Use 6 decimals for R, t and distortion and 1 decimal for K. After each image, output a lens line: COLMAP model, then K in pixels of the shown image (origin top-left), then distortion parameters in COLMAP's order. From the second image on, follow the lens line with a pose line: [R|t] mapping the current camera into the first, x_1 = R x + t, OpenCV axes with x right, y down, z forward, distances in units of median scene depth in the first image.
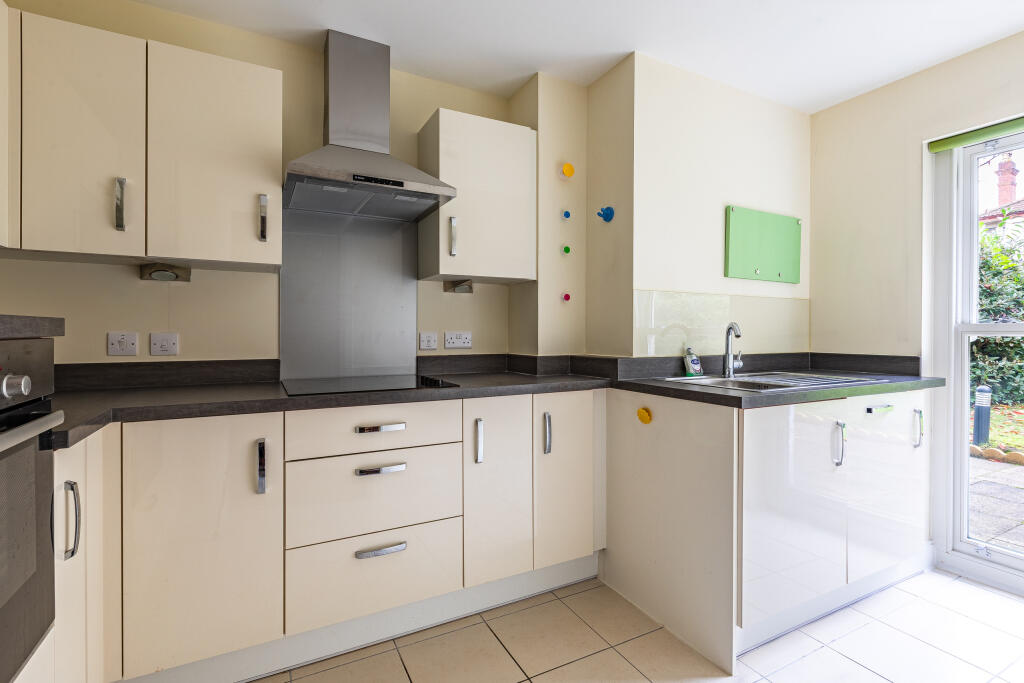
lens RADIAL K [[462.6, 0, 513.2], [0, 462.6, 331.7], [0, 0, 1]] dist [0.000618, 0.000221]
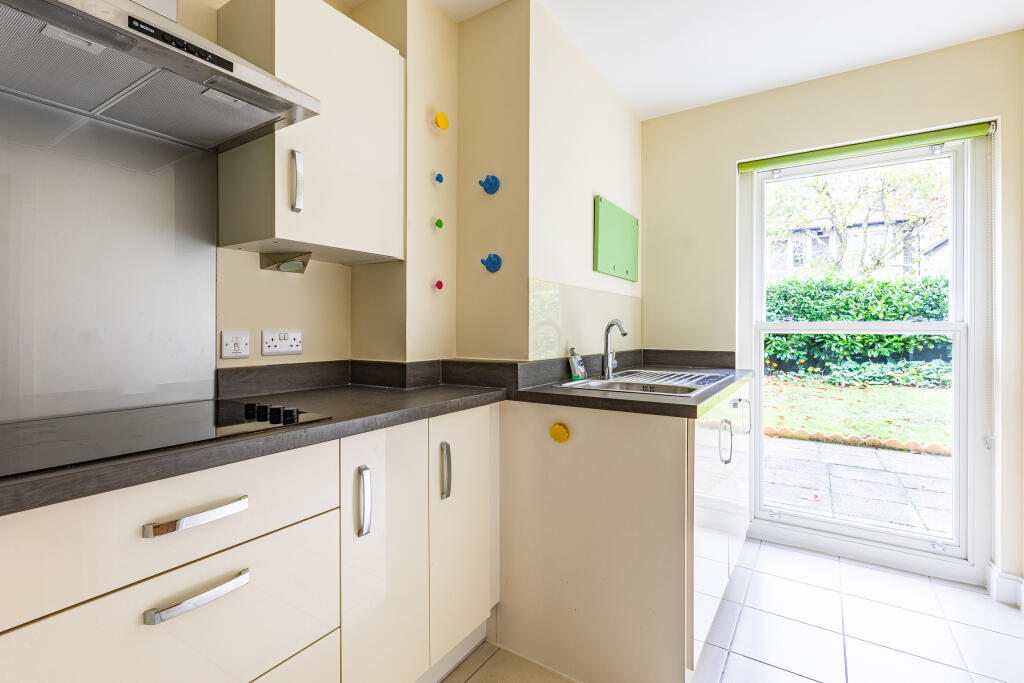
lens RADIAL K [[476.4, 0, 510.6], [0, 476.4, 327.1], [0, 0, 1]] dist [0.002826, 0.000374]
pose [[0.883389, 0.002023, 0.468636, -0.157096], [-0.000671, 0.999995, -0.003051, -0.001712], [-0.468640, 0.002381, 0.883386, 0.247549]]
